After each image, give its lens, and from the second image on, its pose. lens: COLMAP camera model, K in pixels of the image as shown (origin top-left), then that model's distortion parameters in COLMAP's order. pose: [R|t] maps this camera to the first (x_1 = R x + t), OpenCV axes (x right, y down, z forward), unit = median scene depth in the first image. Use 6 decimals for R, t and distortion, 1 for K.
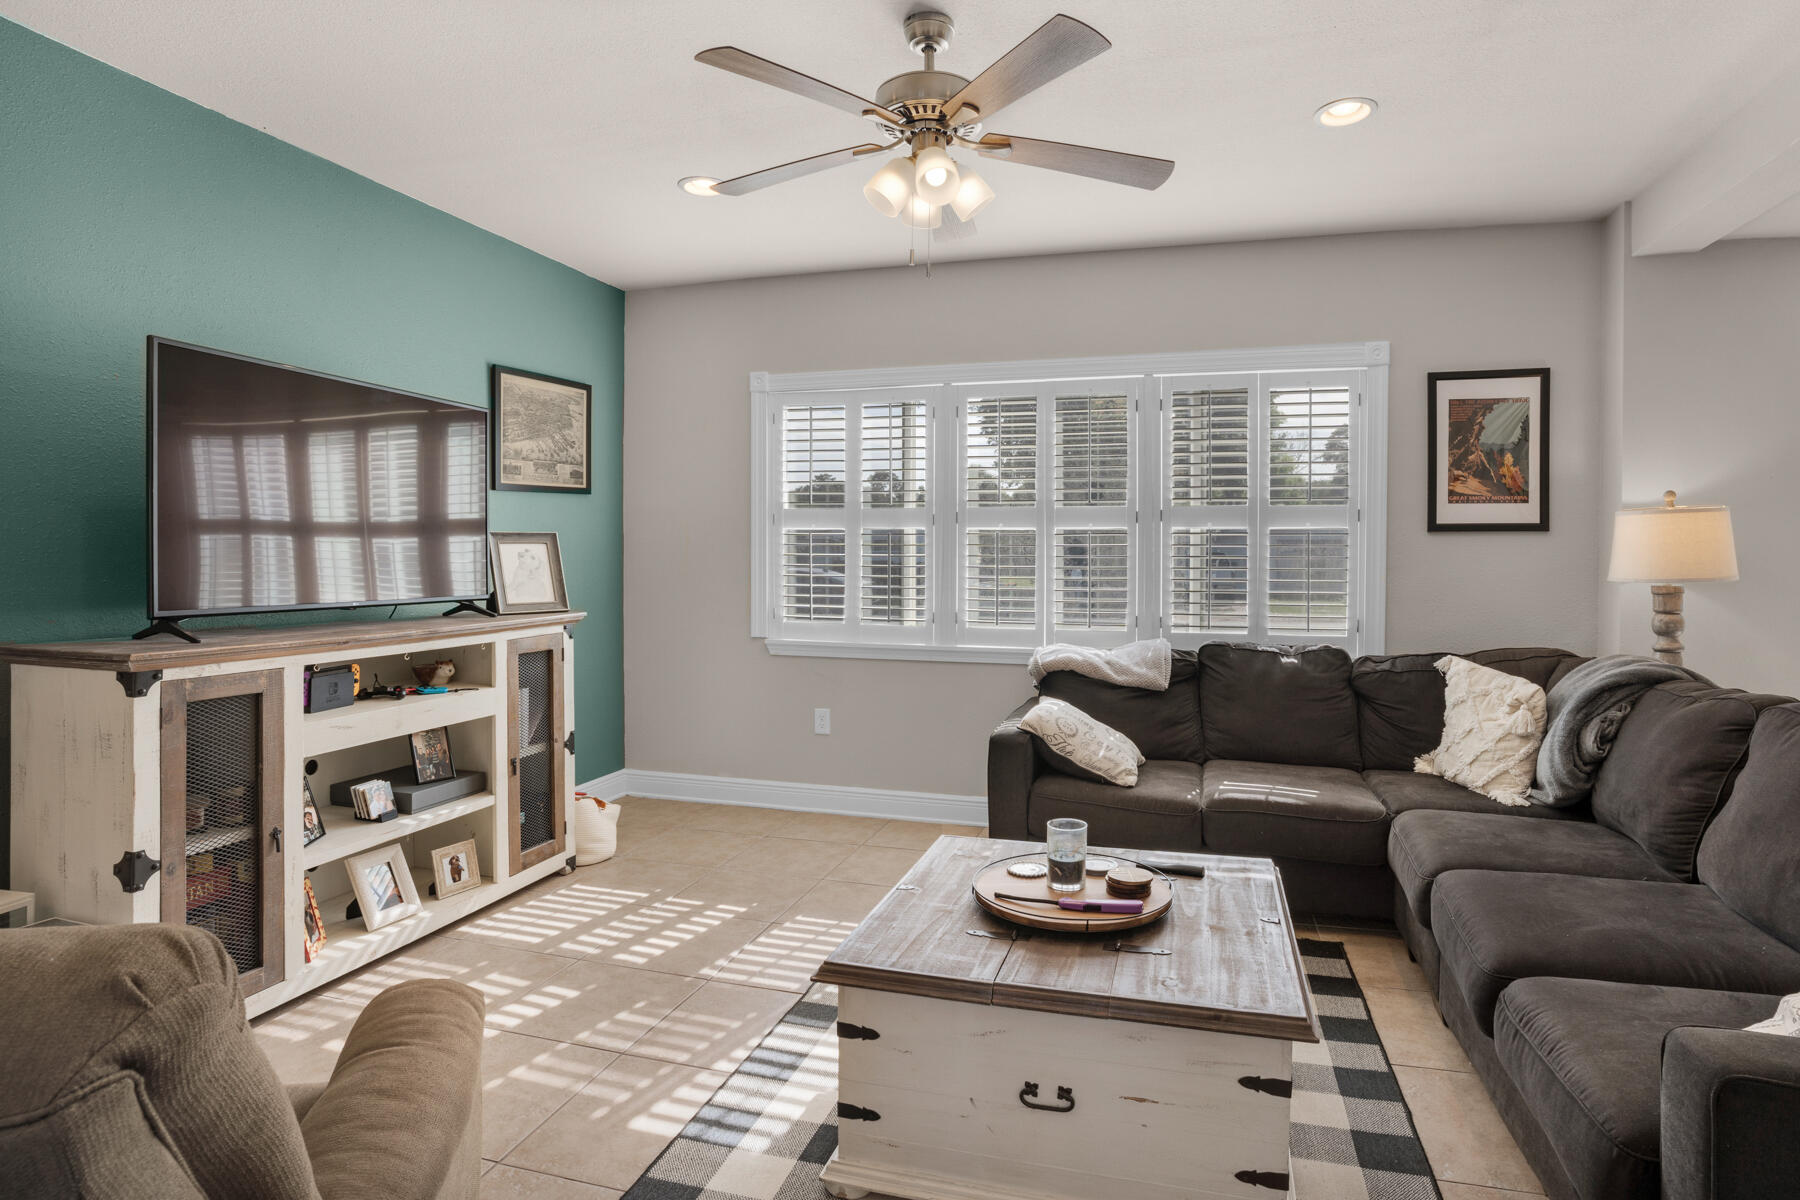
lens RADIAL K [[953.7, 0, 934.8], [0, 953.7, 558.6], [0, 0, 1]] dist [-0.021295, 0.006726]
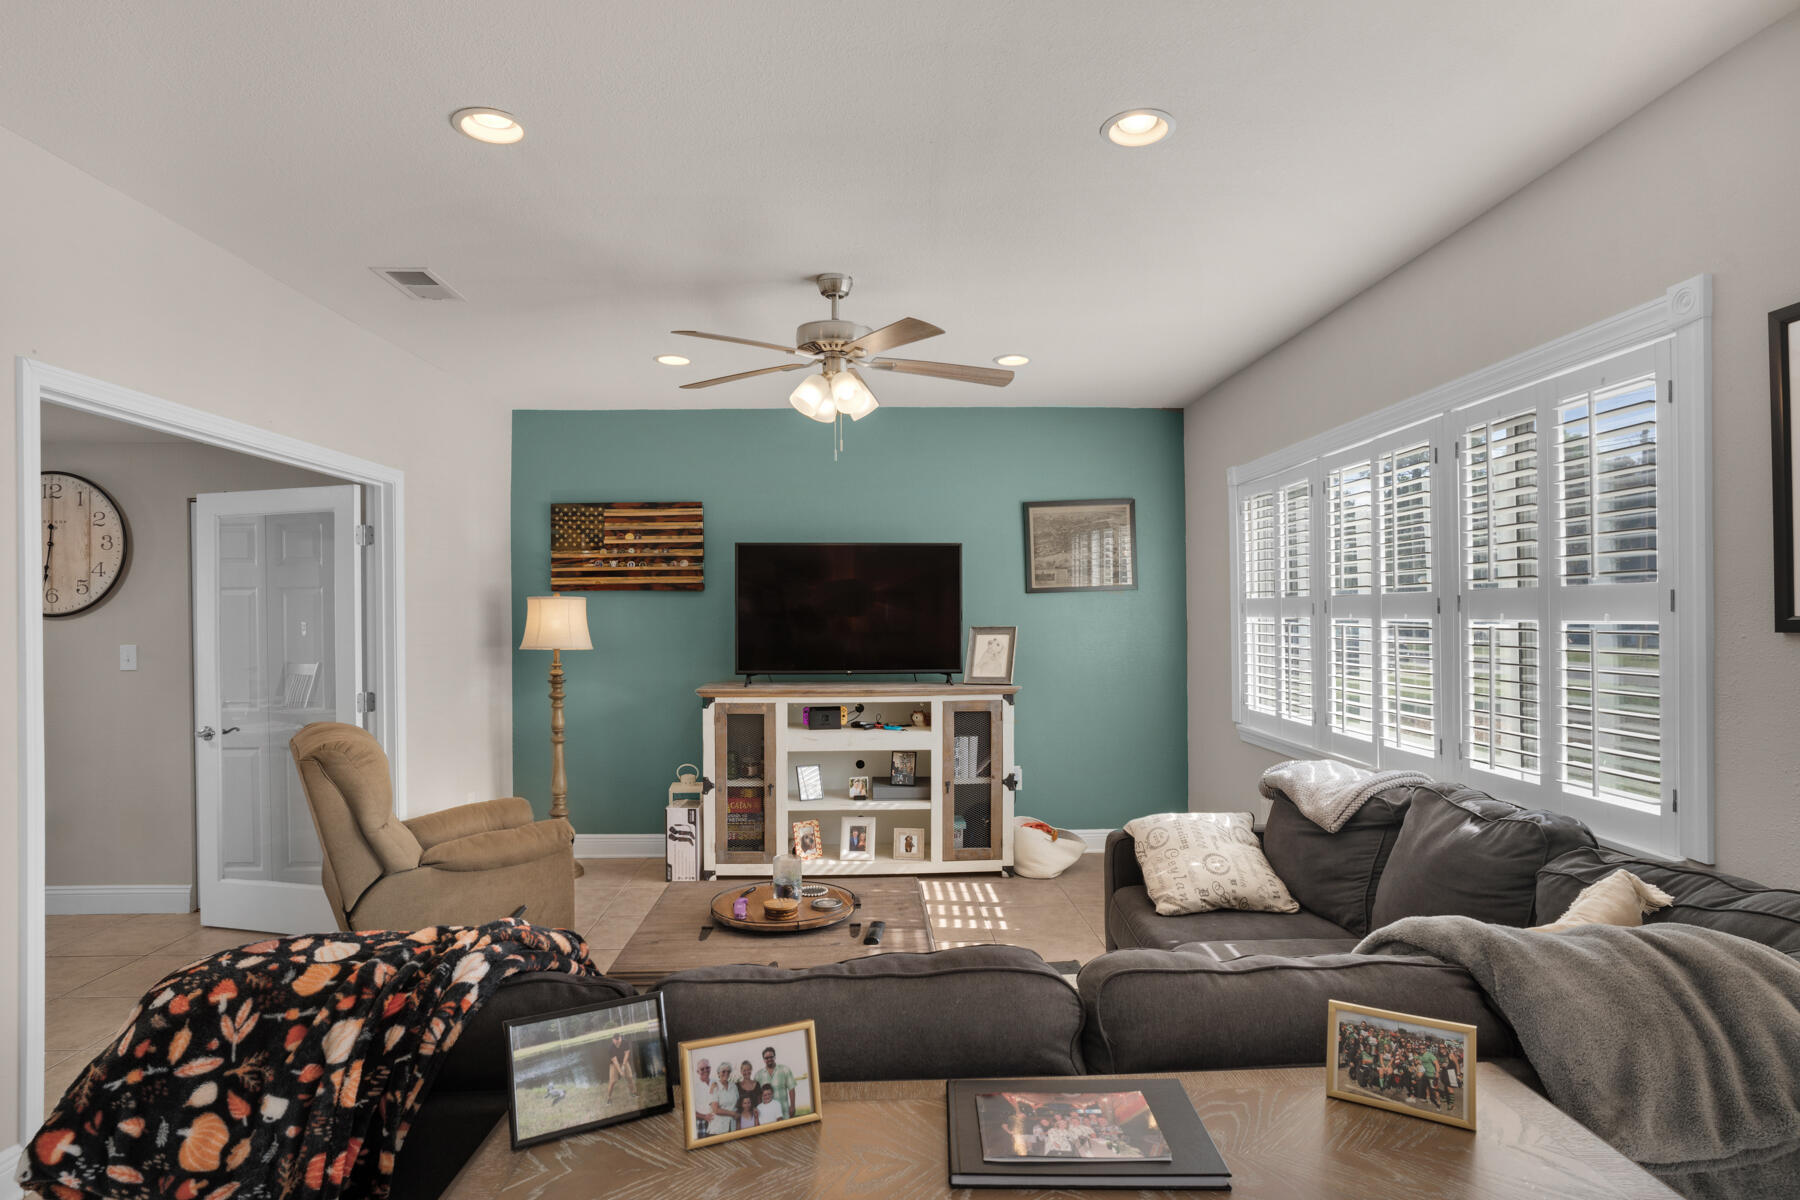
lens RADIAL K [[965.2, 0, 891.1], [0, 965.2, 614.7], [0, 0, 1]] dist [-0.025103, 0.009325]
pose [[0.305319, -0.006696, -0.952227, 0.975279], [0.003243, 0.999977, -0.005992, -0.041108], [0.952245, -0.001259, 0.305333, 0.467034]]
